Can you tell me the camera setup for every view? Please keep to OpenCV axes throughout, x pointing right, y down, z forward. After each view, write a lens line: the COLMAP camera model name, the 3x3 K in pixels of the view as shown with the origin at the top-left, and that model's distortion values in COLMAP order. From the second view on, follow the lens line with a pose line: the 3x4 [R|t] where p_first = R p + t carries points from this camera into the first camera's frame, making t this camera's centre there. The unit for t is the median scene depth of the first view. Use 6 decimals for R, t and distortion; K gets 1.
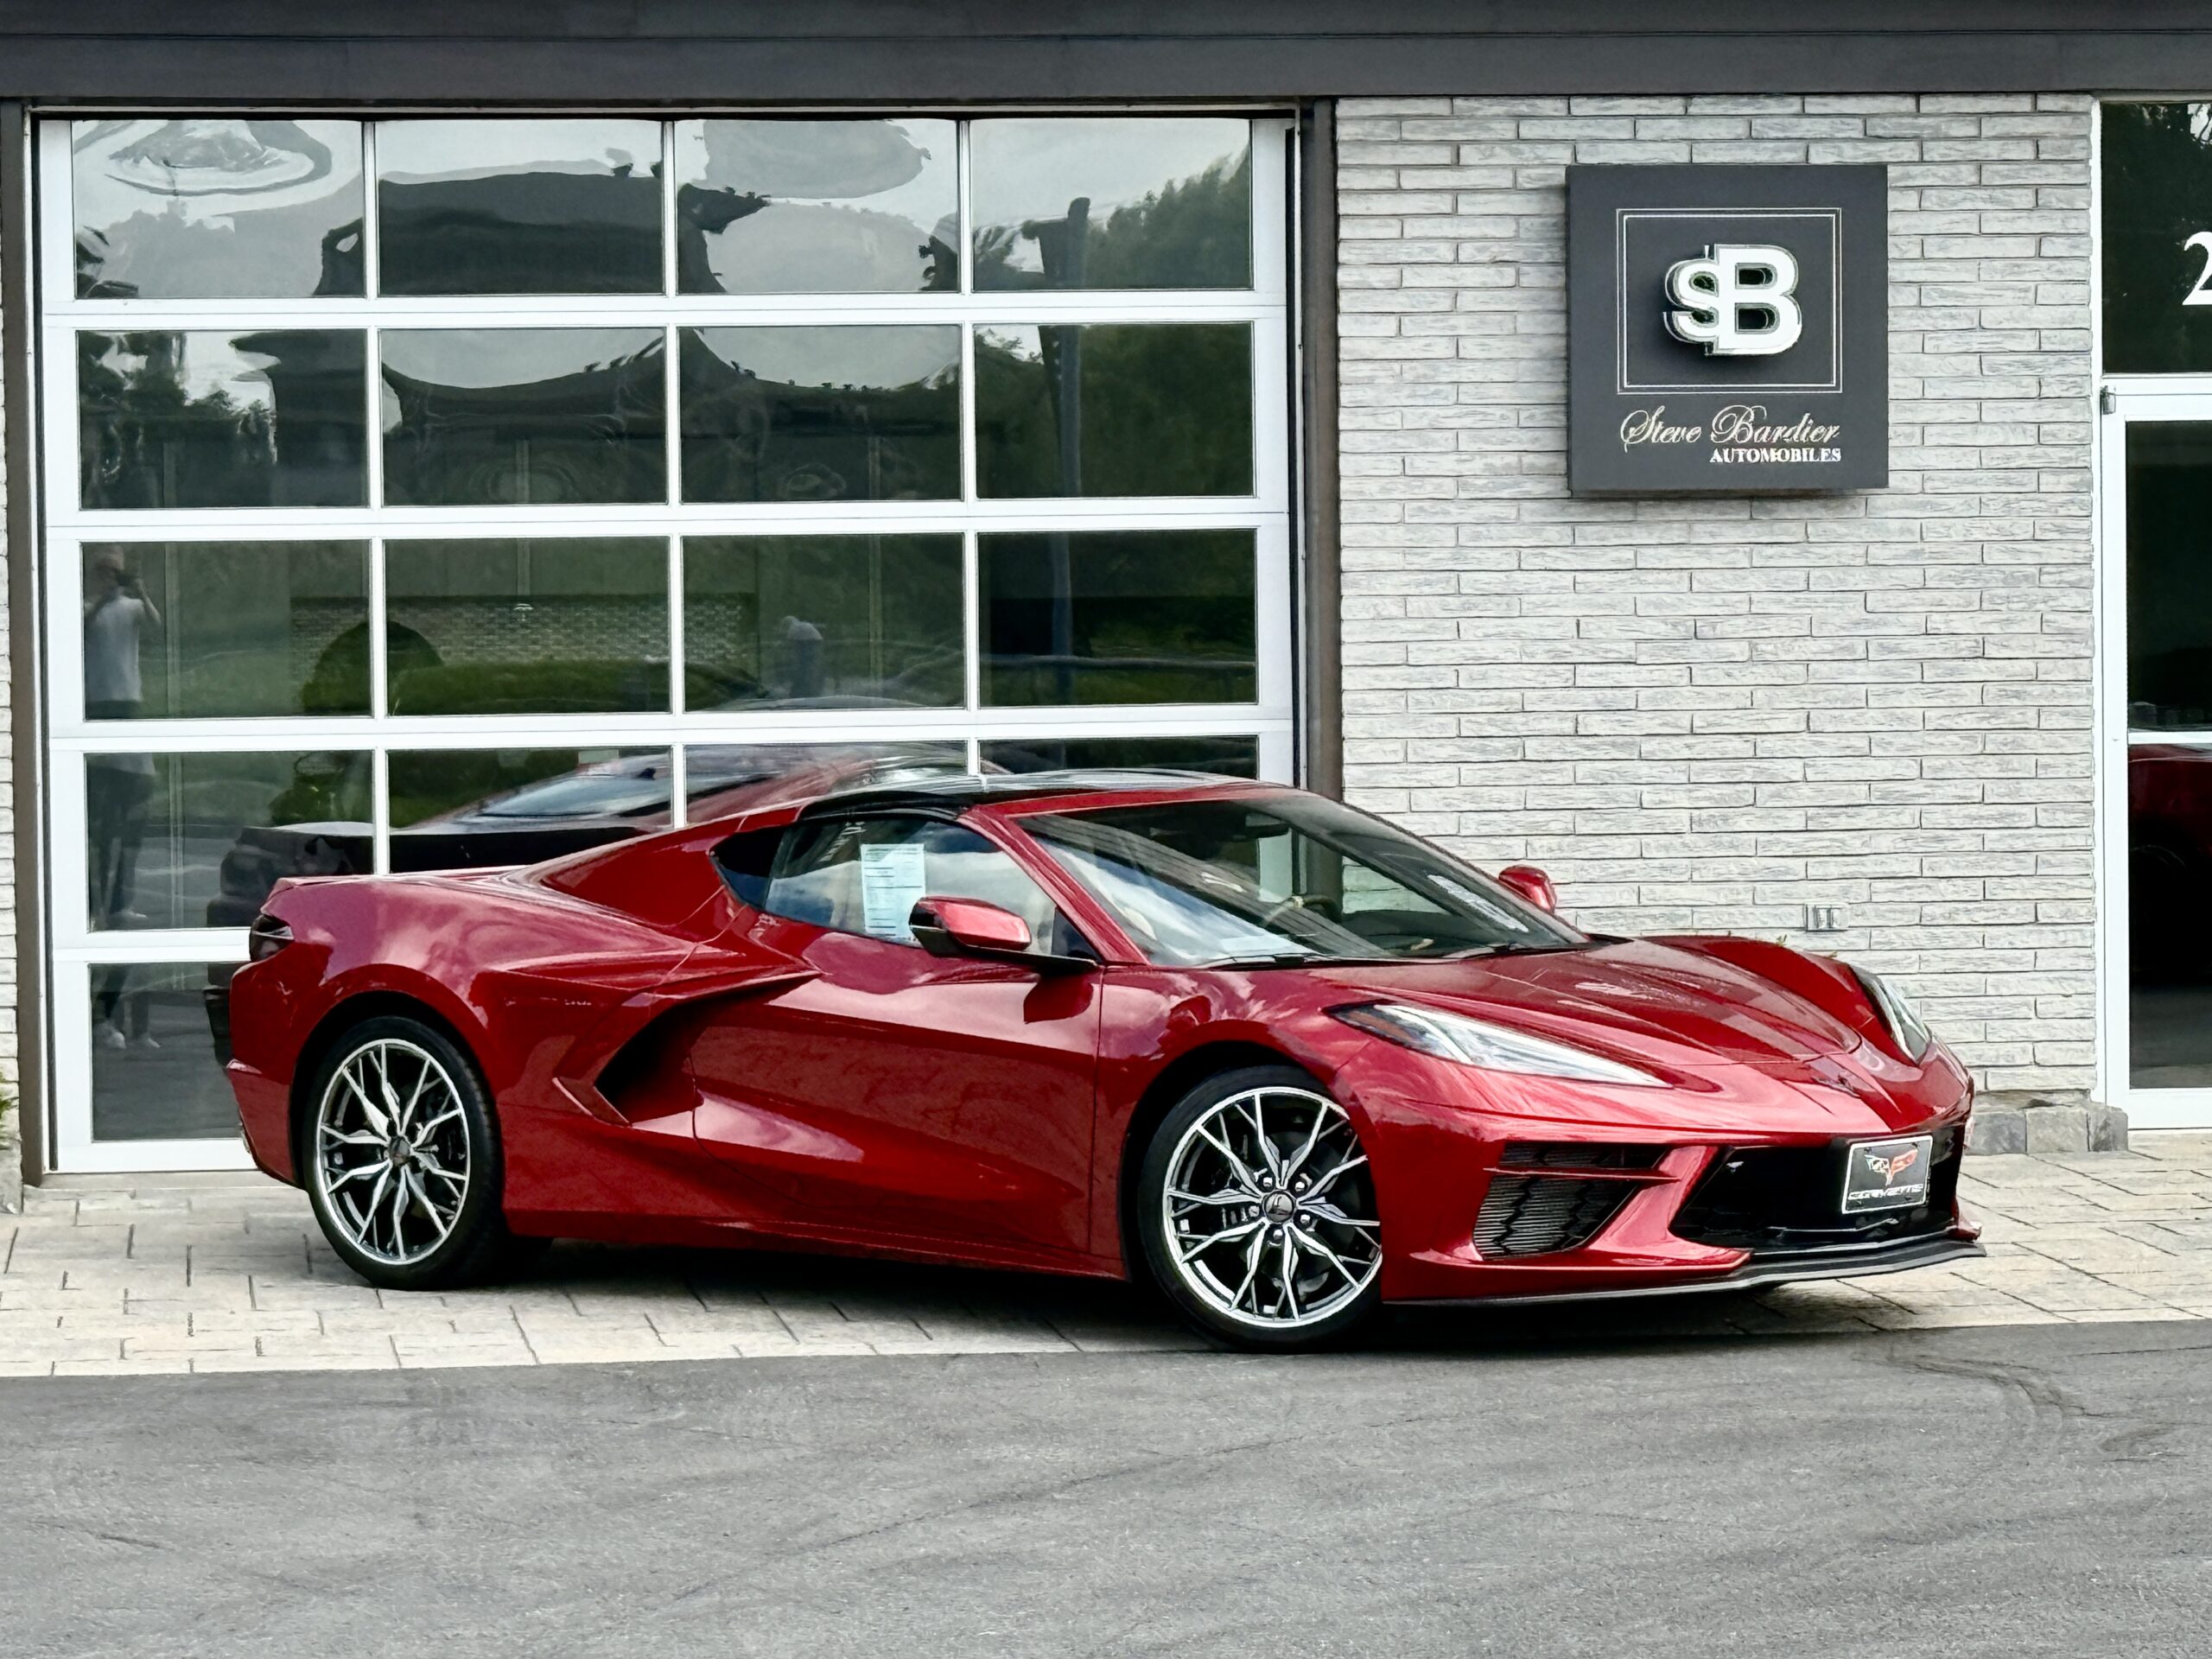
lens RADIAL K [[7503.5, 0, 1103.8], [0, 7503.5, 878.7], [0, 0, 1]] dist [0.122550, 1.033816]
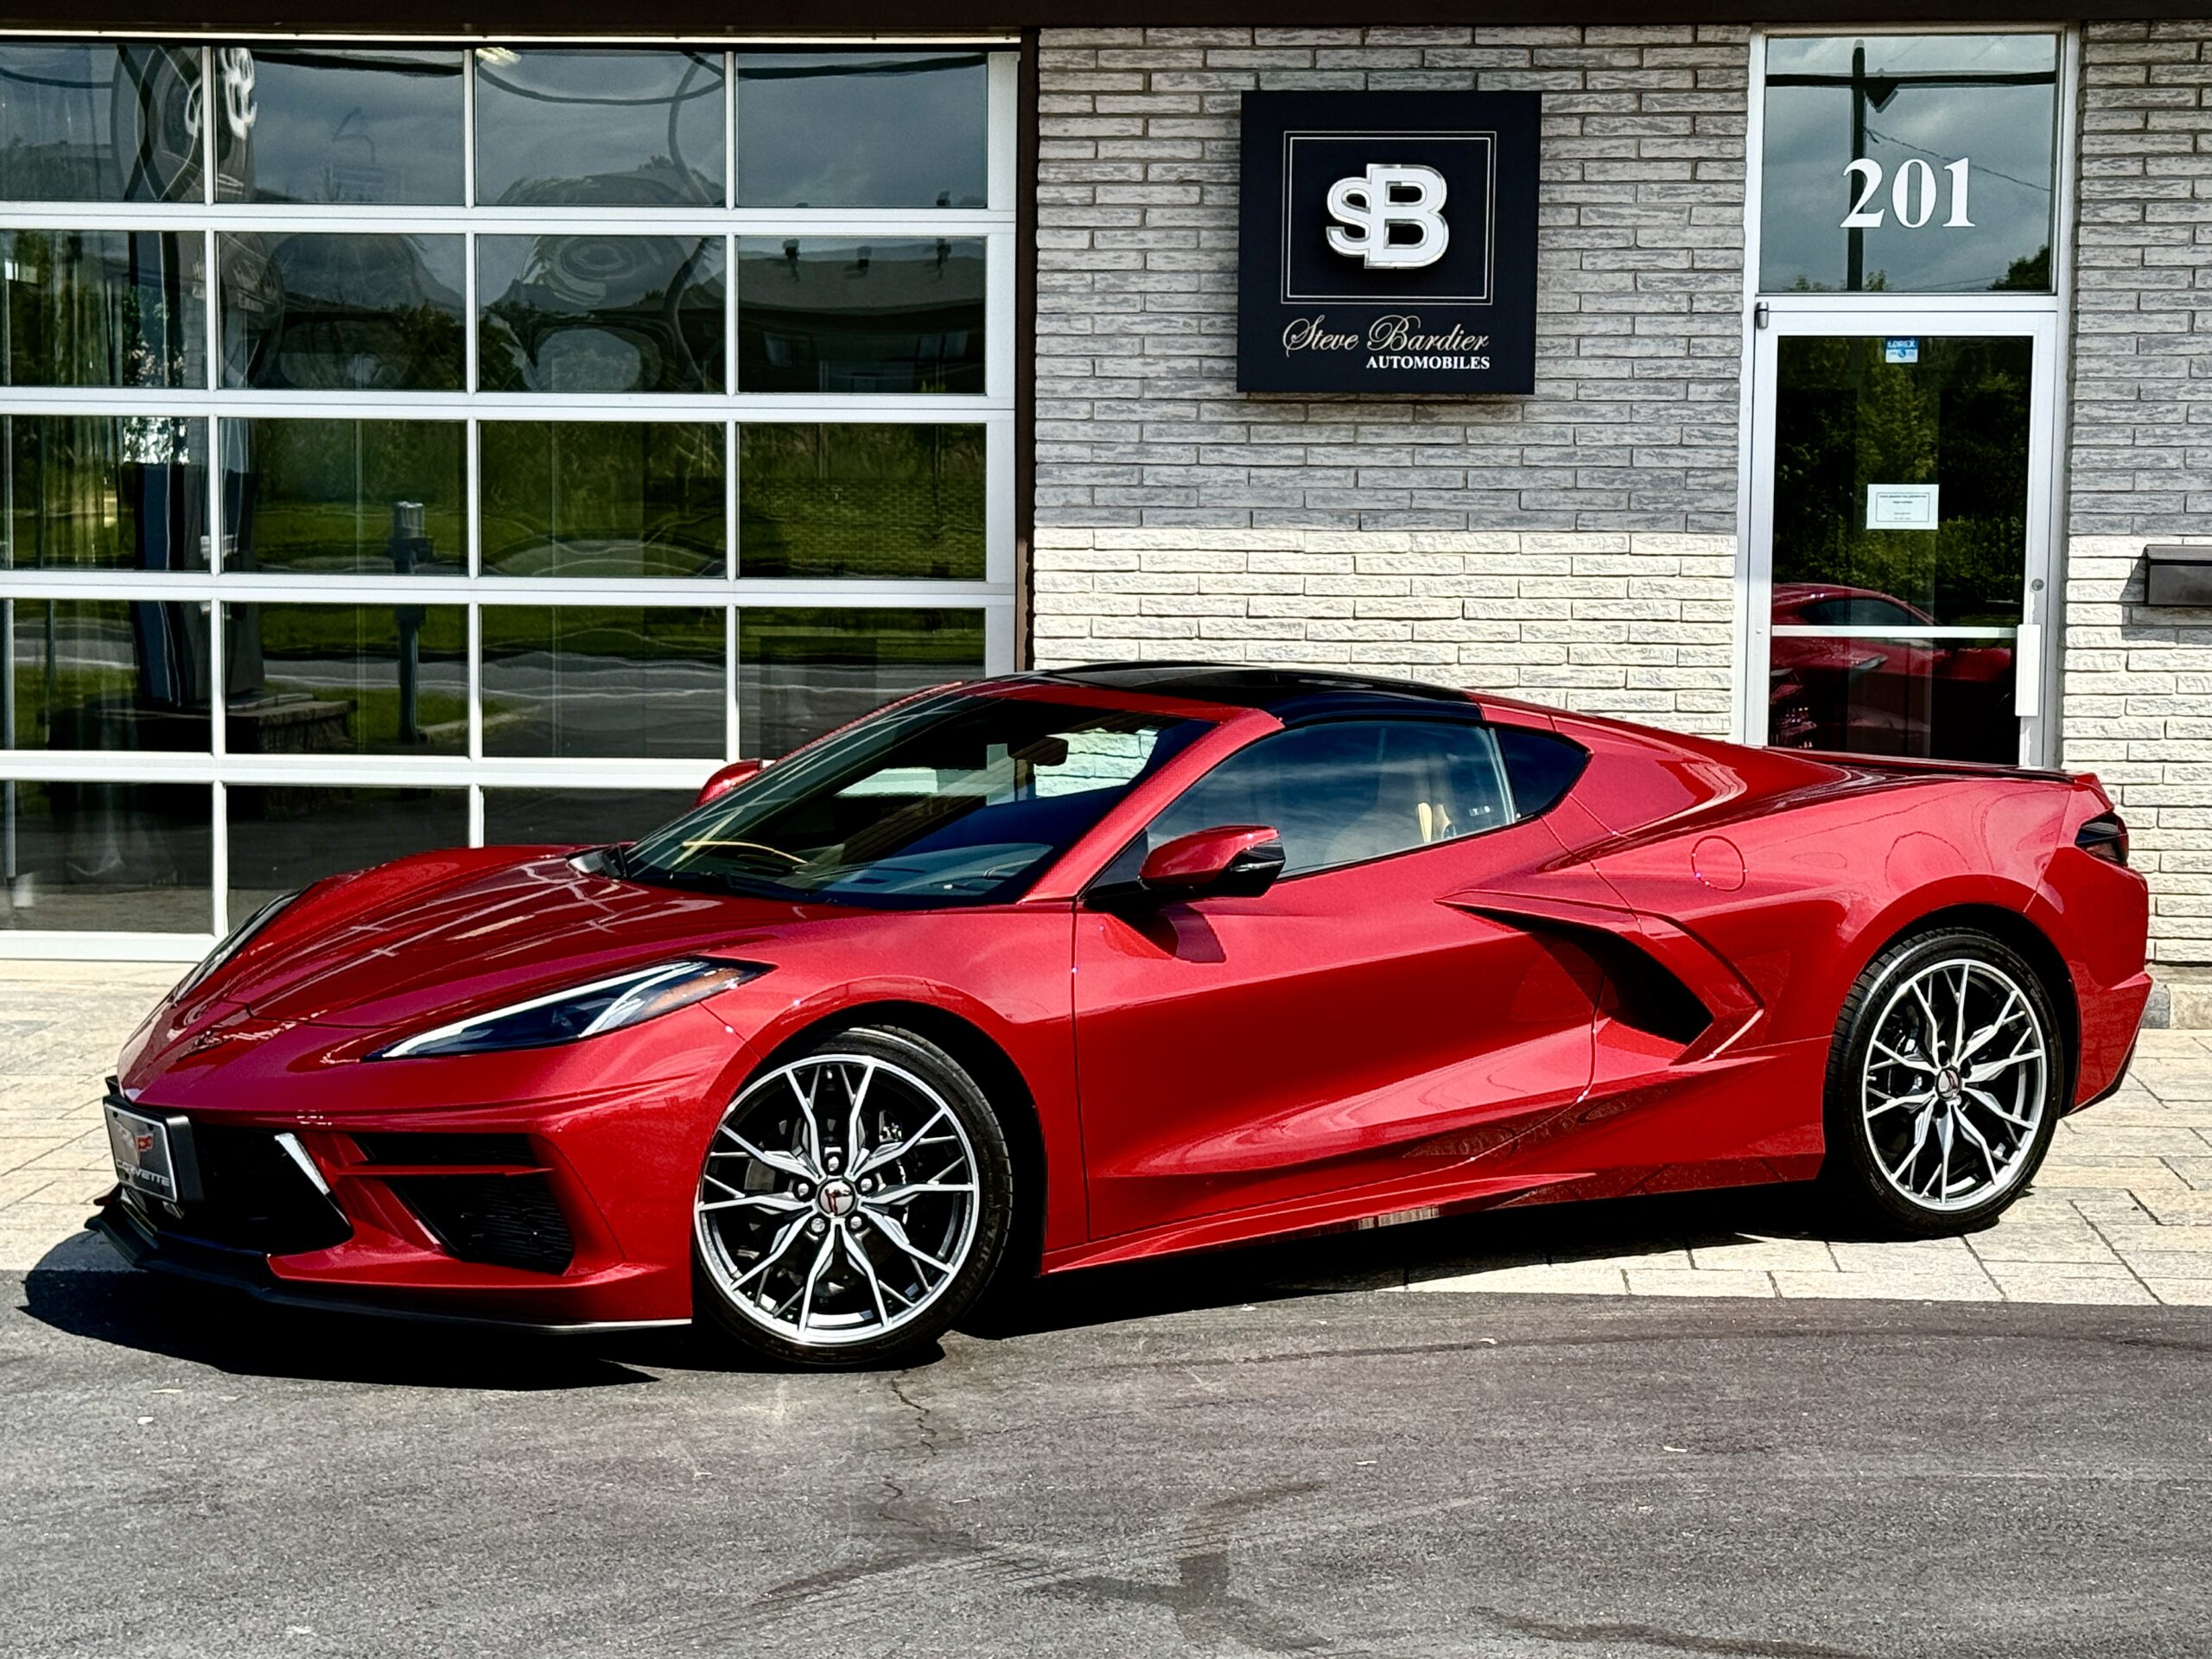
lens RADIAL K [[4138.5, 0, 1095.9], [0, 4138.5, 832.5], [0, 0, 1]] dist [0.172648, -0.199116]
pose [[0.979219, 0.036288, -0.199535, 0.163344], [-0.027440, 0.998521, 0.046931, -0.015324], [0.200943, -0.040481, 0.978766, 0.398556]]
